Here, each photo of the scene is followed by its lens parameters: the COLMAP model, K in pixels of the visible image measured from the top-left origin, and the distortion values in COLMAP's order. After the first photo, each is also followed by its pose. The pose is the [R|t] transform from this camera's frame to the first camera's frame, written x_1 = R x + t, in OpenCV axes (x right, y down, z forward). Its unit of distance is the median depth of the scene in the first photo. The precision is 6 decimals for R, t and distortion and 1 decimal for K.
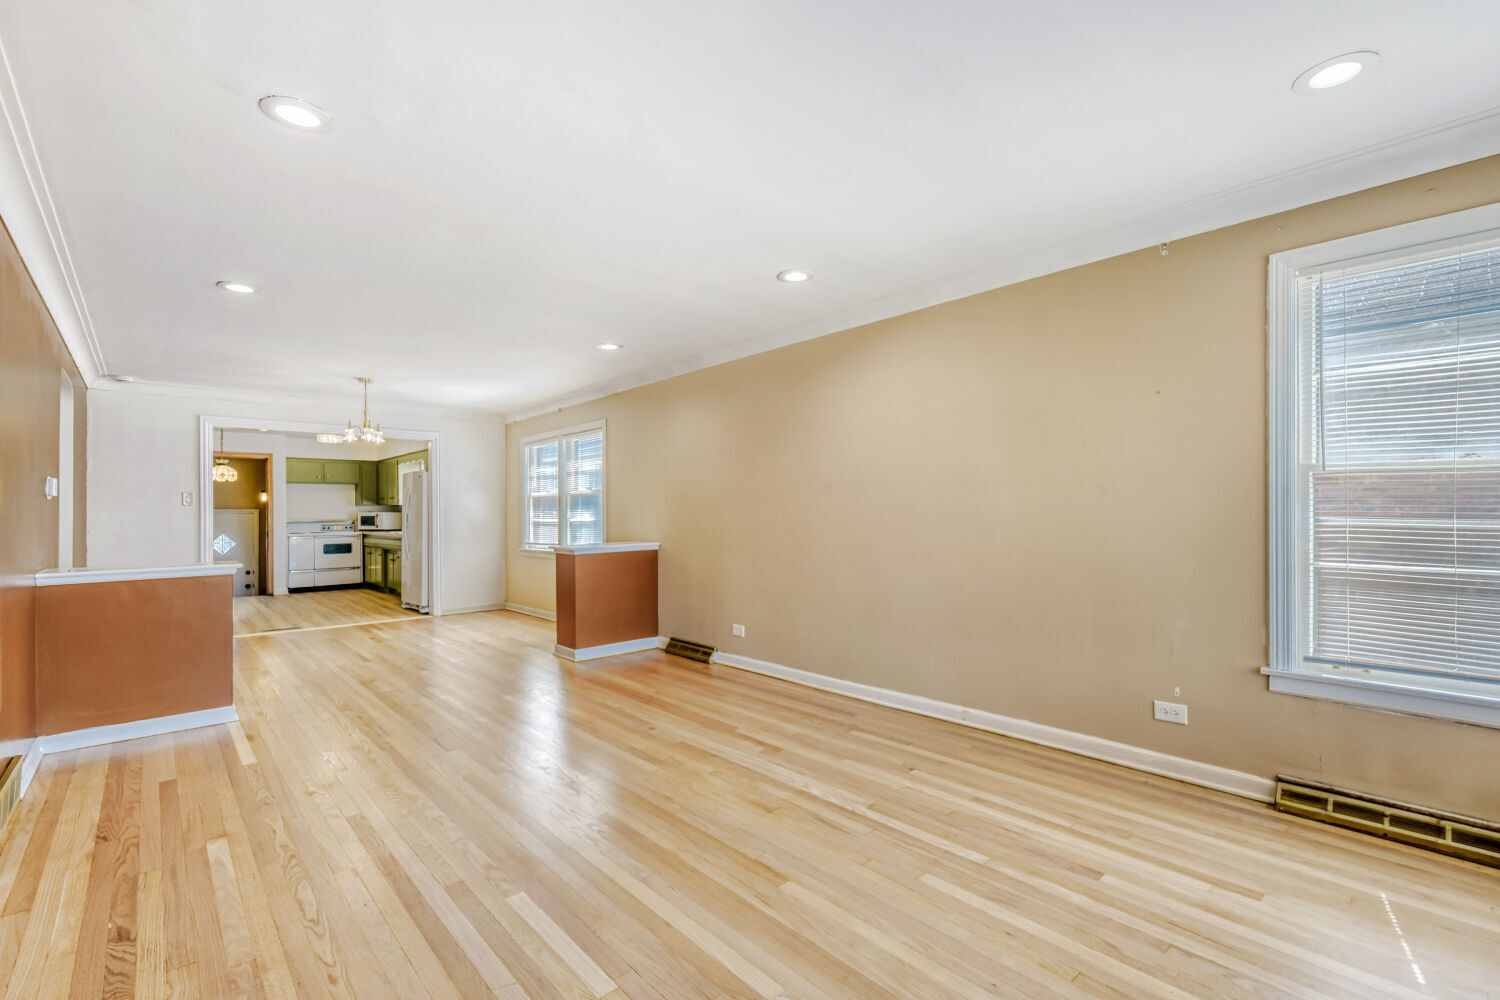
lens RADIAL K [[654.2, 0, 753.4], [0, 654.2, 509.4], [0, 0, 1]] dist [-0.000152, 0.000107]
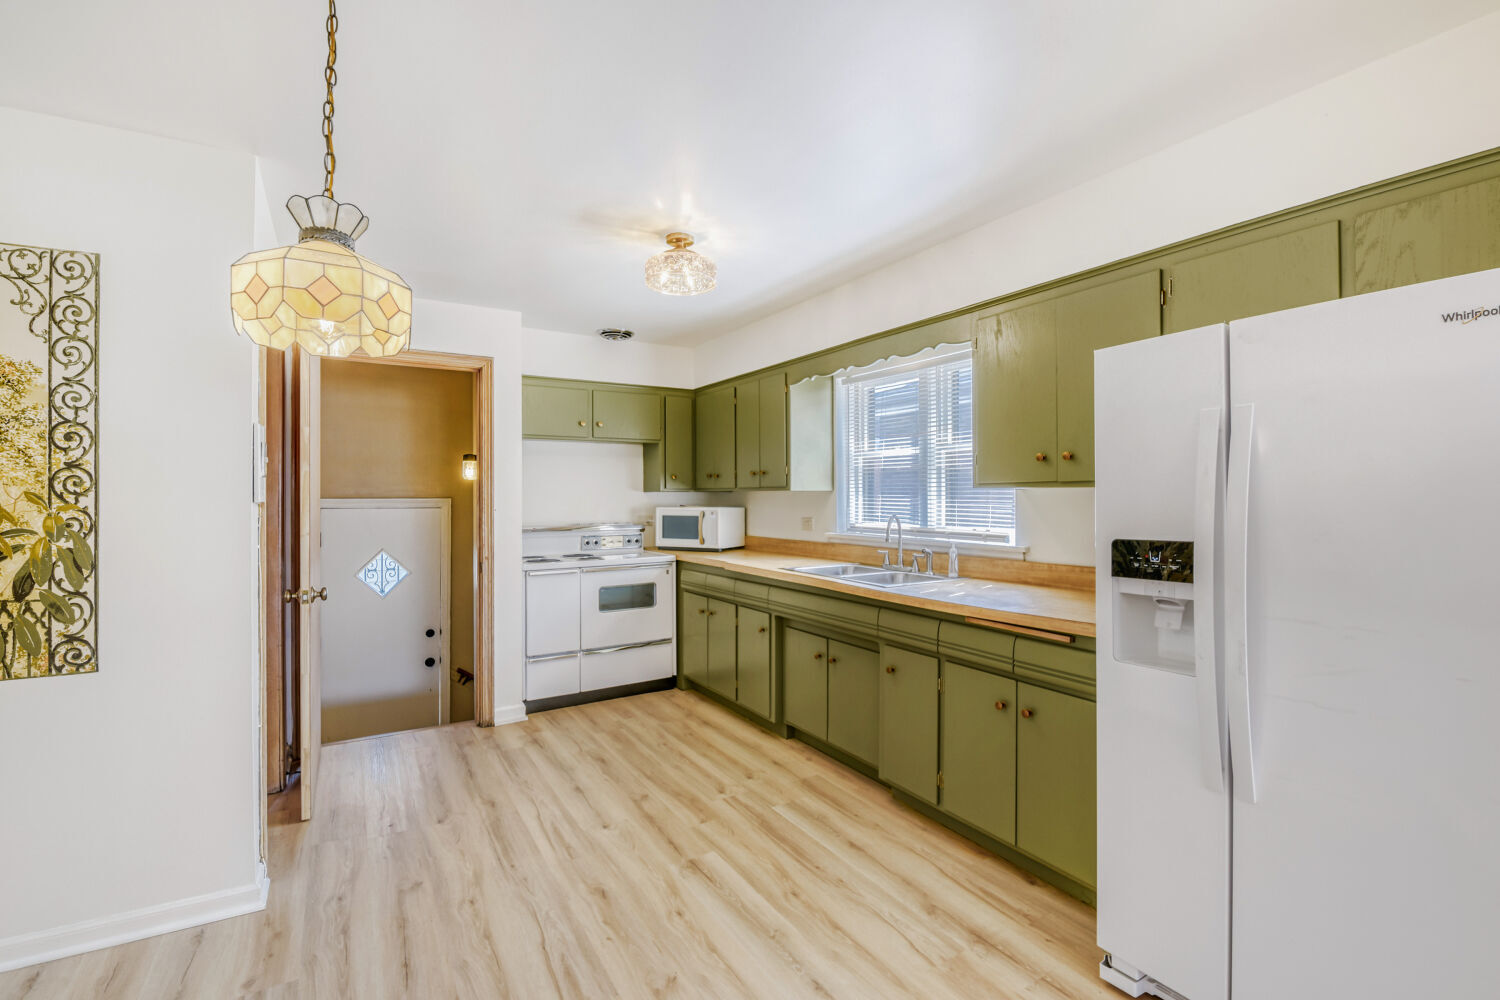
lens RADIAL K [[654.2, 0, 748.4], [0, 654.2, 490.7], [0, 0, 1]] dist [-0.000152, 0.000107]
pose [[0.981955, 0.004613, -0.189058, -0.501401], [-0.005465, 0.999977, -0.003989, -0.005535], [0.189036, 0.004950, 0.981958, 0.633678]]
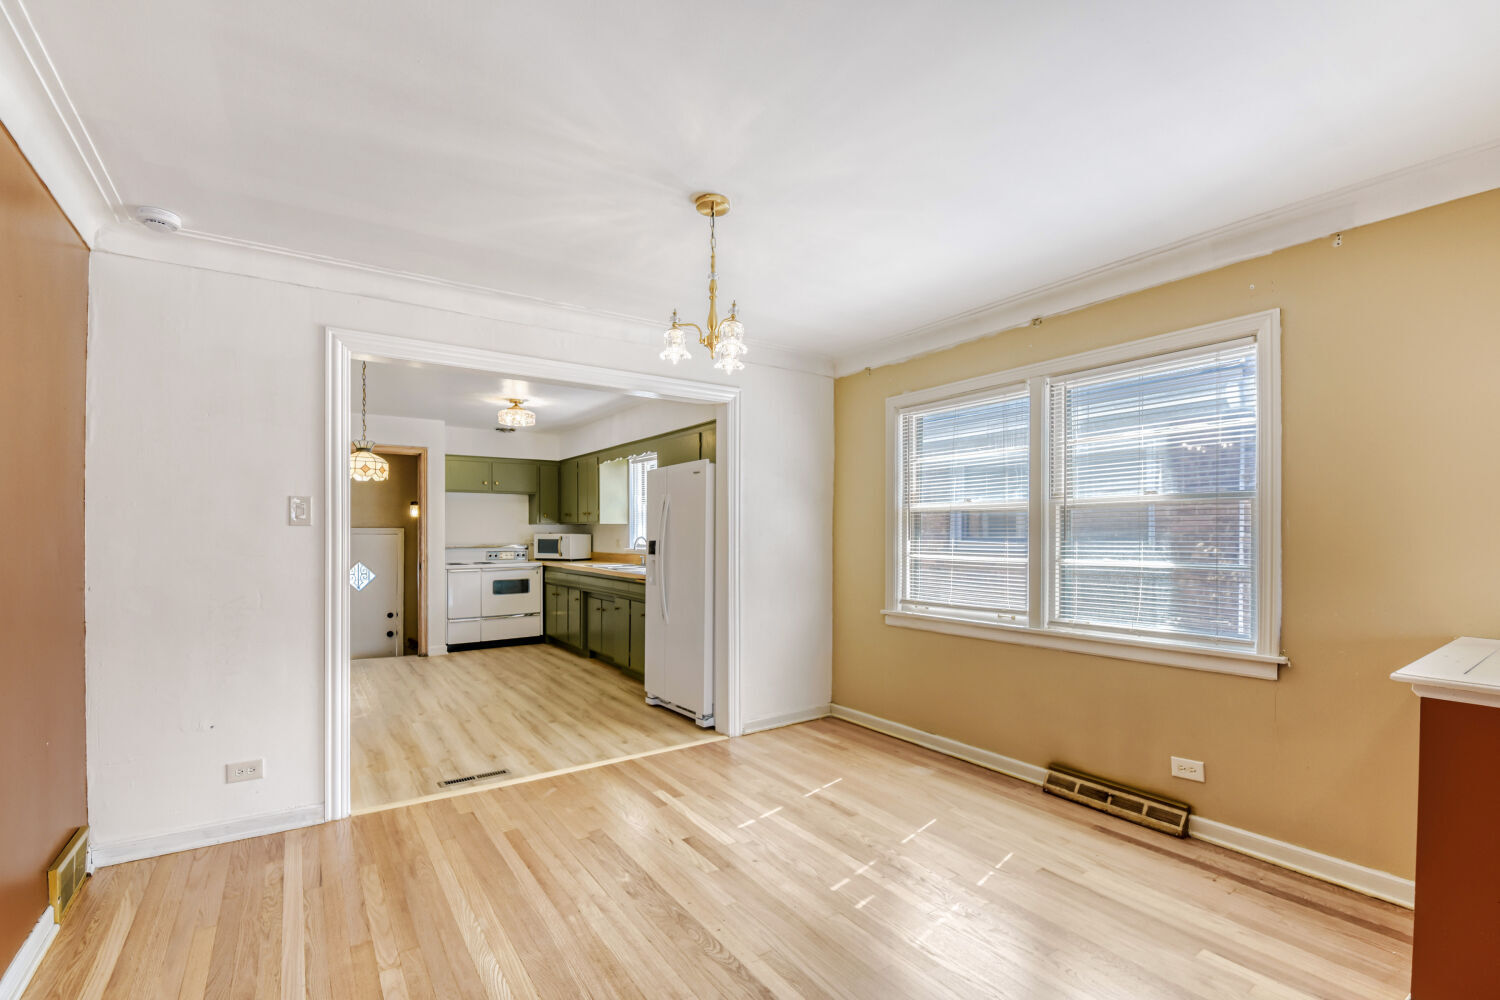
lens RADIAL K [[654.2, 0, 749.2], [0, 654.2, 532.5], [0, 0, 1]] dist [-0.000152, 0.000107]
pose [[0.990626, 0.009761, -0.136256, -0.304043], [-0.009030, 0.999941, 0.005986, -0.003653], [0.136306, -0.004700, 0.990656, 0.363973]]
